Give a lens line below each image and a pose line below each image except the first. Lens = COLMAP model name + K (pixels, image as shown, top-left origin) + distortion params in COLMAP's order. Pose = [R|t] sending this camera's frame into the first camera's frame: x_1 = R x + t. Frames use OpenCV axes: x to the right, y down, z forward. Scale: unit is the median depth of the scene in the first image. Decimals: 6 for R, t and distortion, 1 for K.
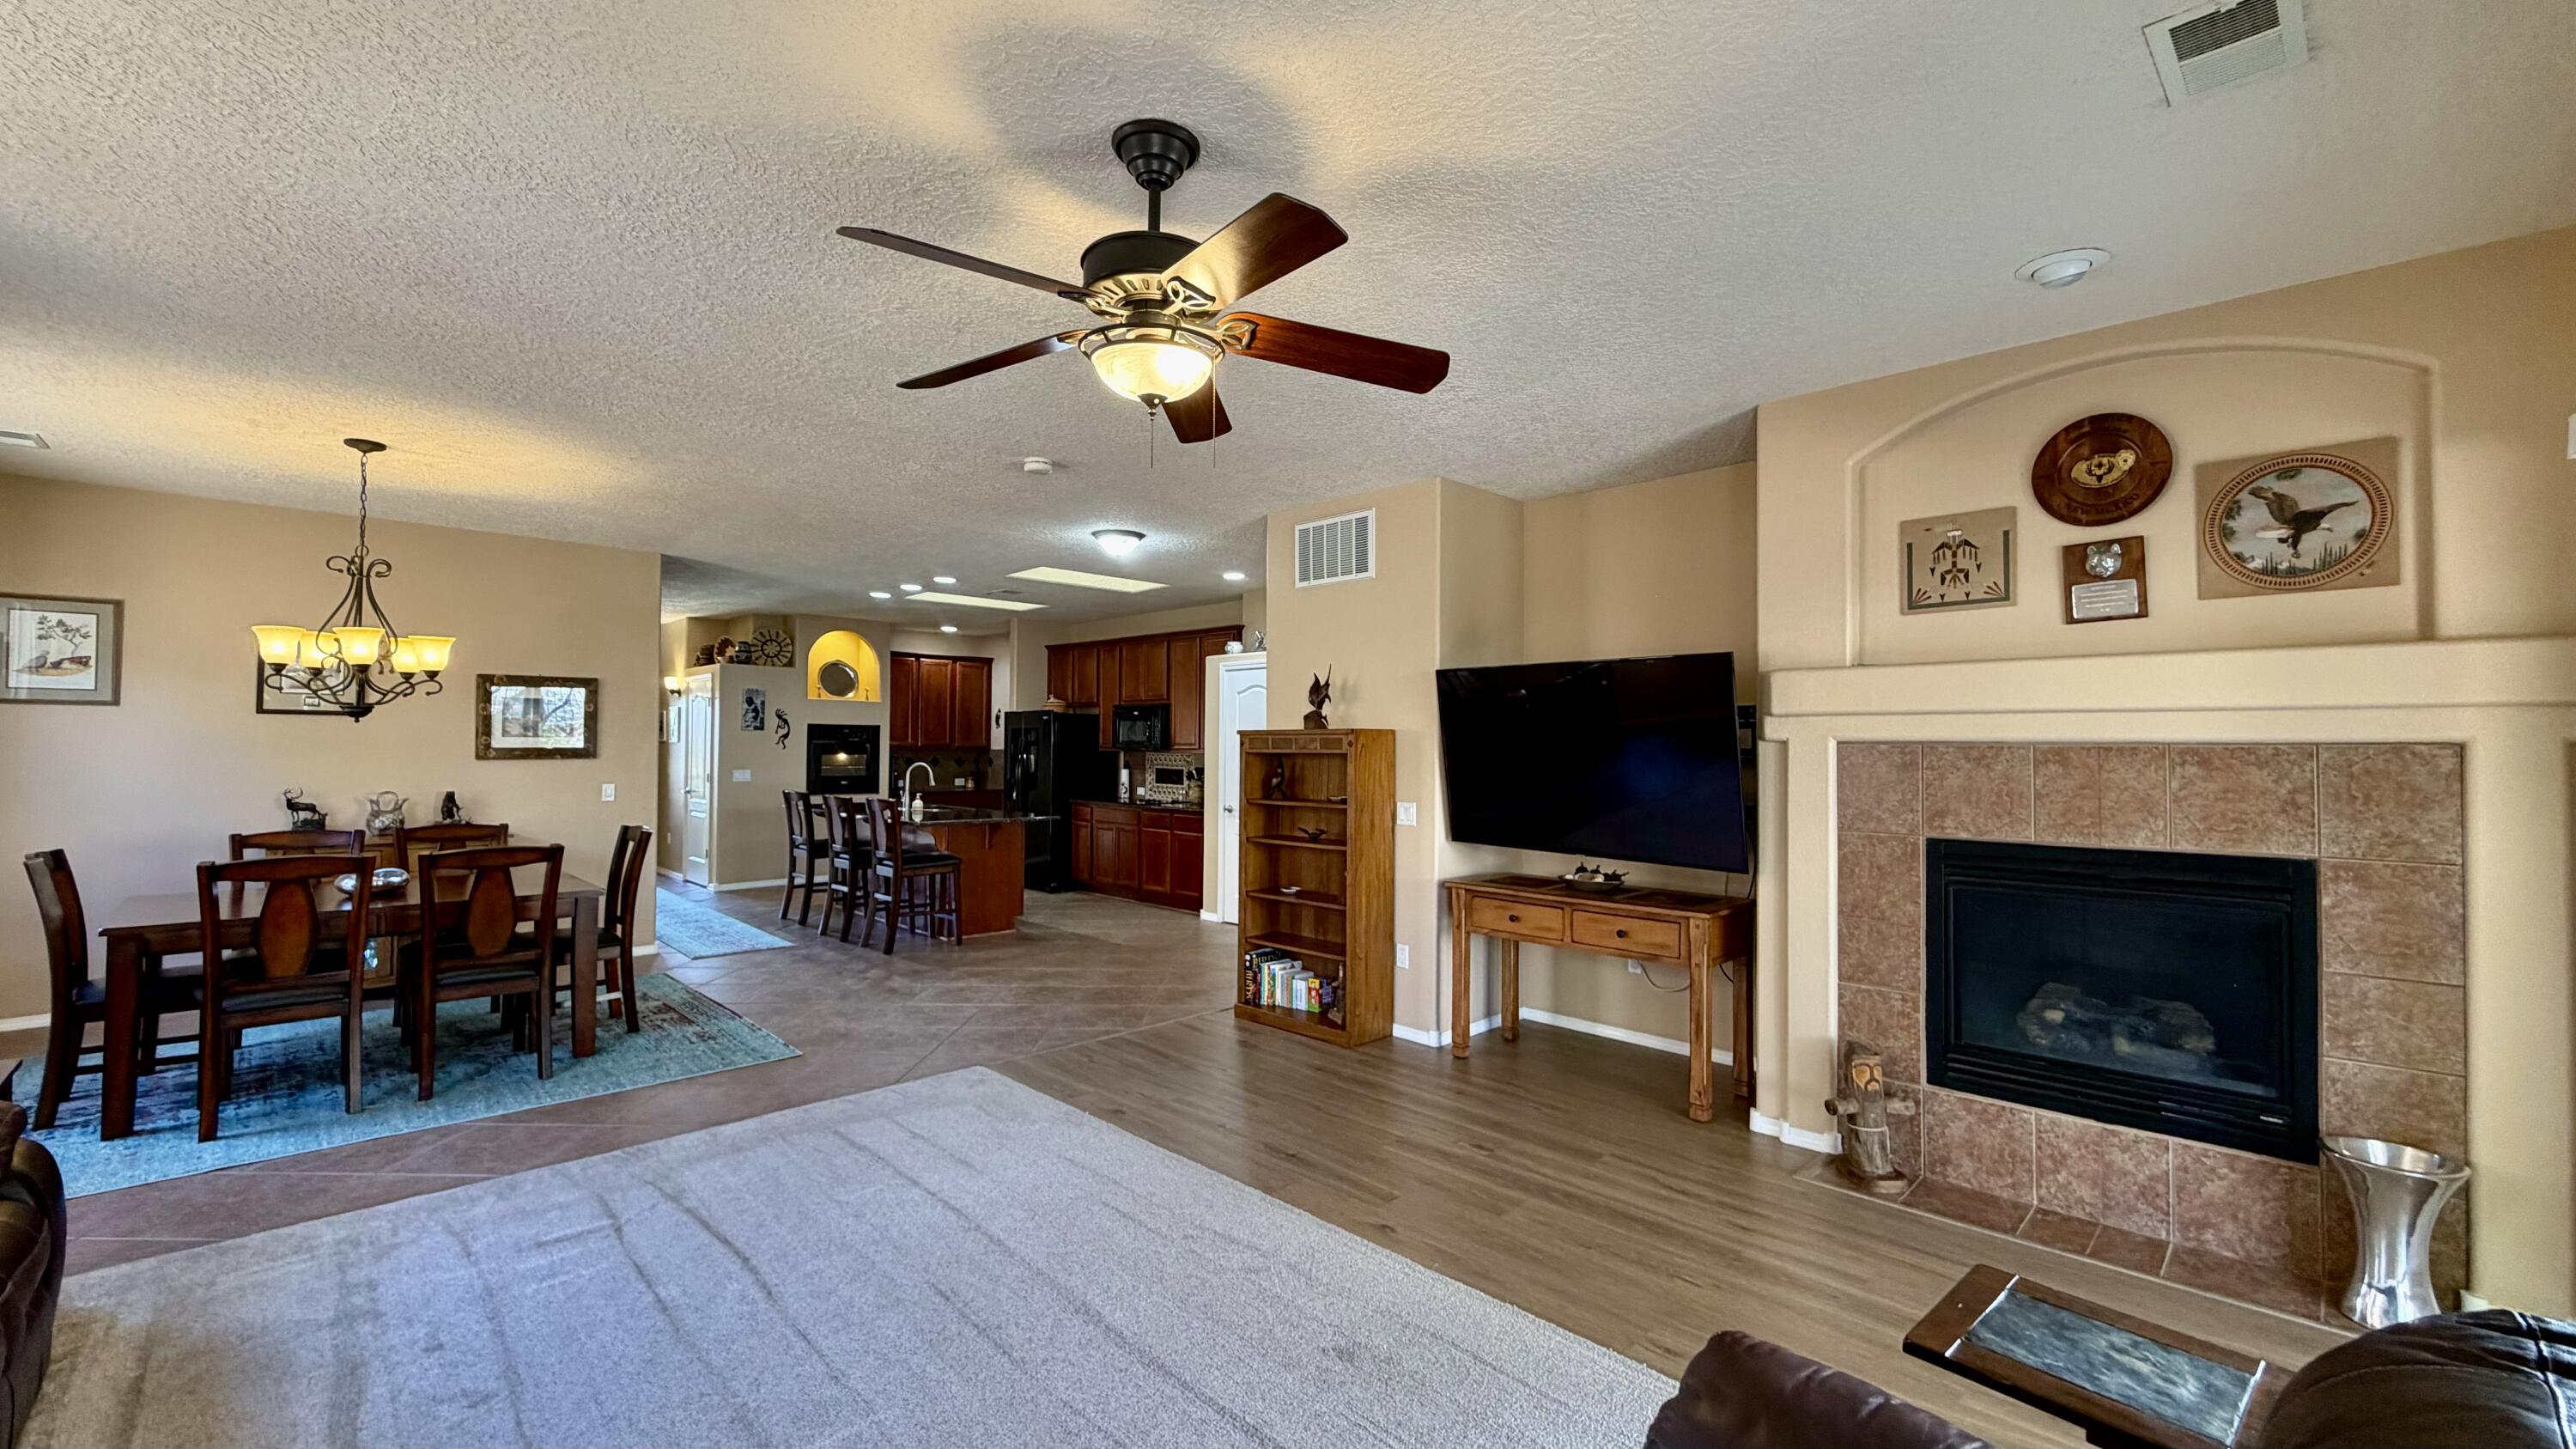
lens RADIAL K [[1030.1, 0, 1282.5], [0, 1030.1, 723.1], [0, 0, 1]] dist [0.000033, -0.000116]
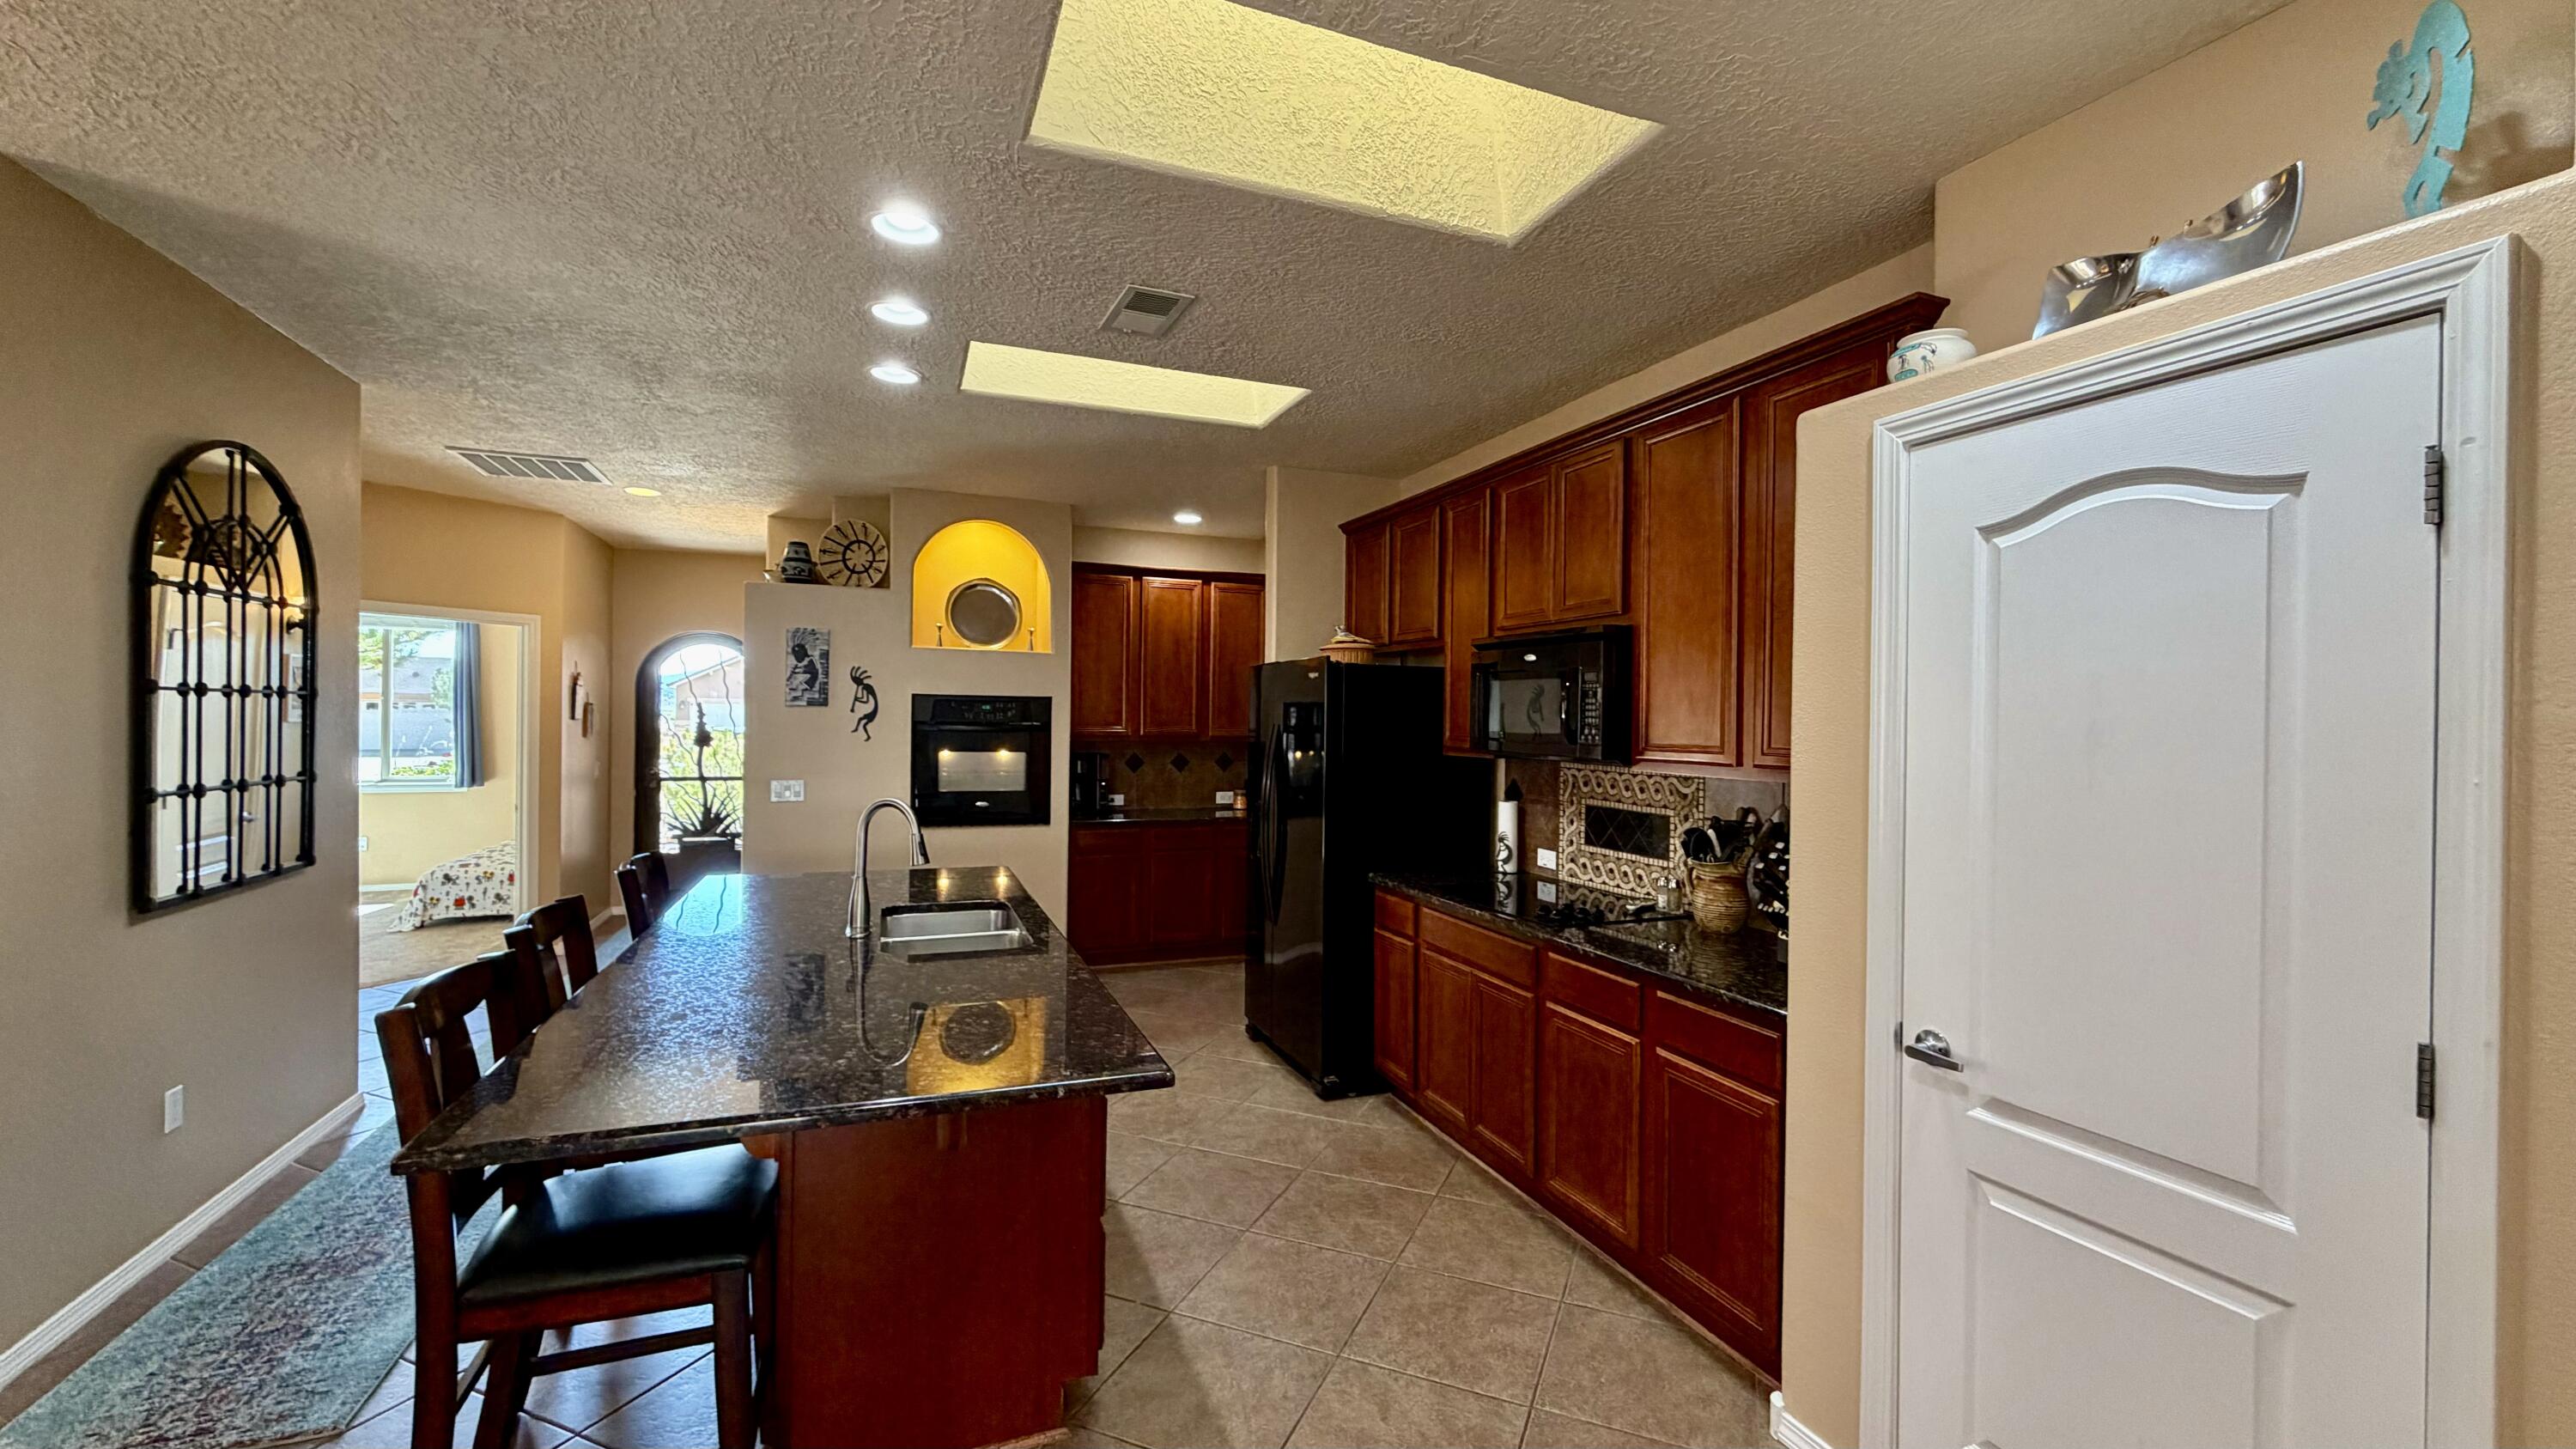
lens RADIAL K [[1030.1, 0, 1282.5], [0, 1030.1, 723.1], [0, 0, 1]] dist [0.000033, -0.000116]
pose [[0.921021, 0.005911, -0.389468, -0.147645], [0.002720, 0.999763, 0.021604, 0.009037], [0.389503, -0.020957, 0.920787, 1.140223]]
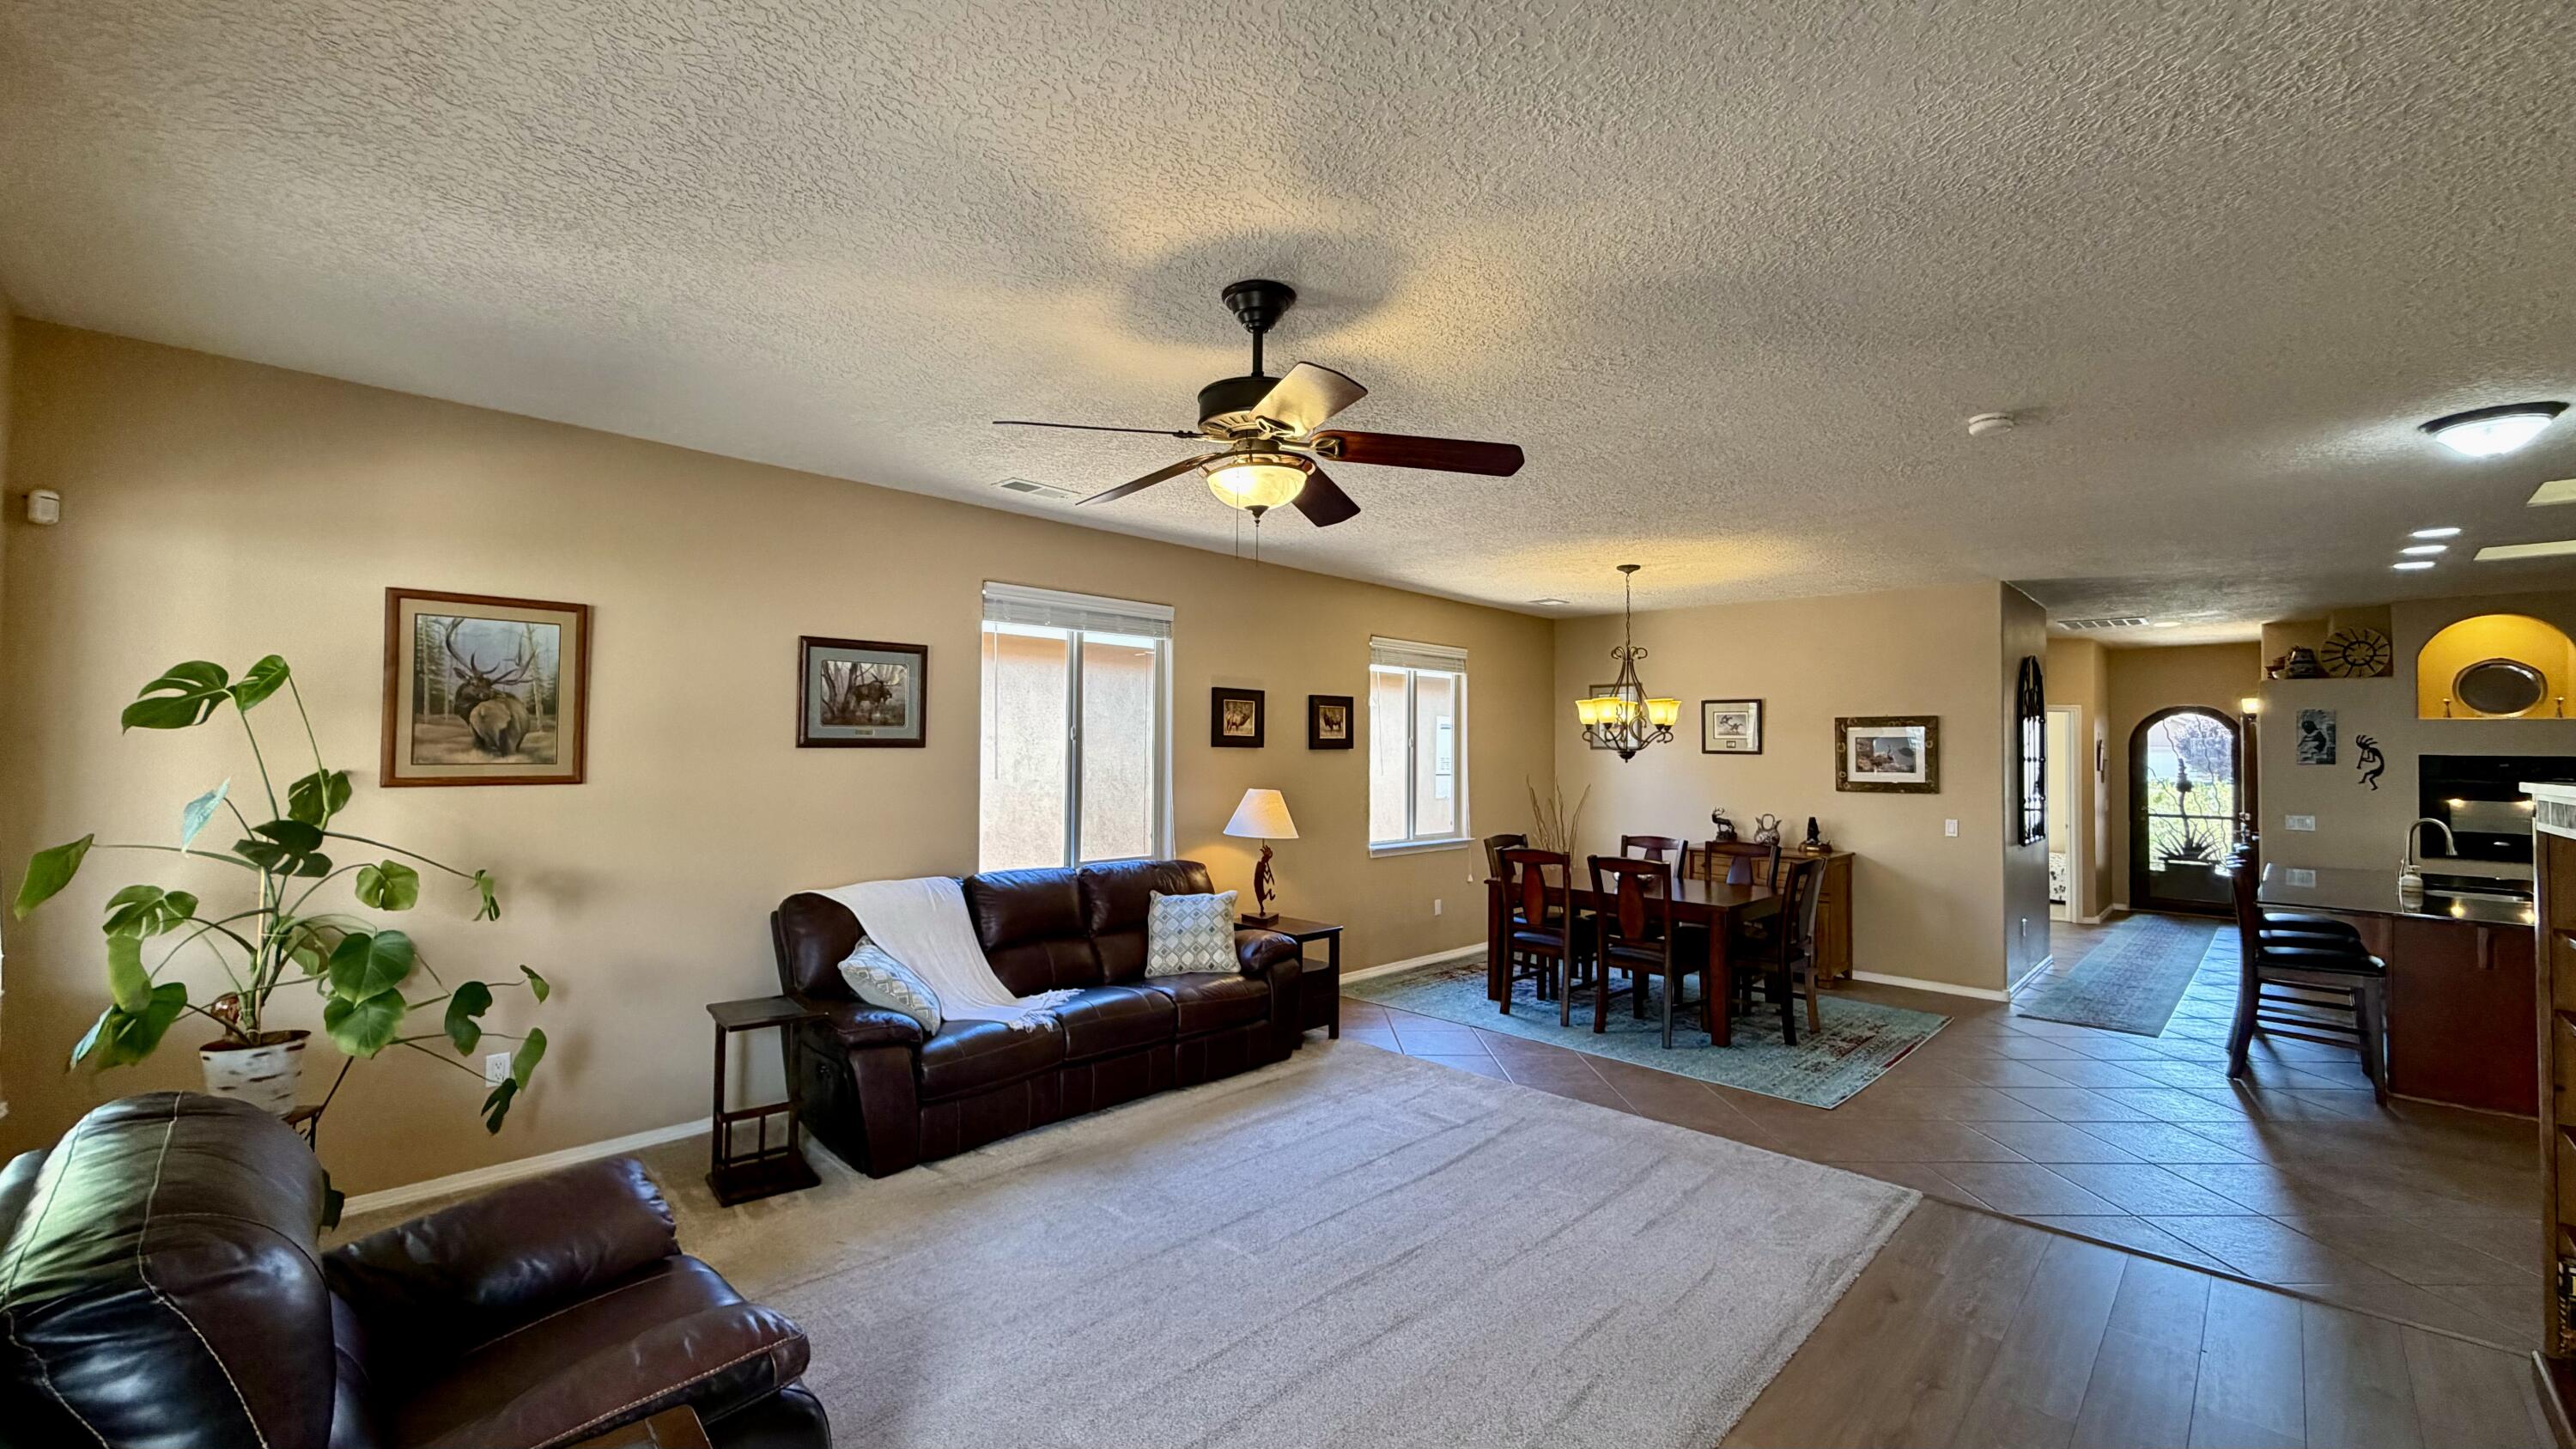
lens RADIAL K [[1030.1, 0, 1282.5], [0, 1030.1, 723.1], [0, 0, 1]] dist [0.000033, -0.000116]
pose [[0.022954, -0.033085, -0.999189, 0.435524], [0.009374, 0.999415, -0.032877, -0.010664], [0.999693, -0.008612, 0.023251, 0.412035]]
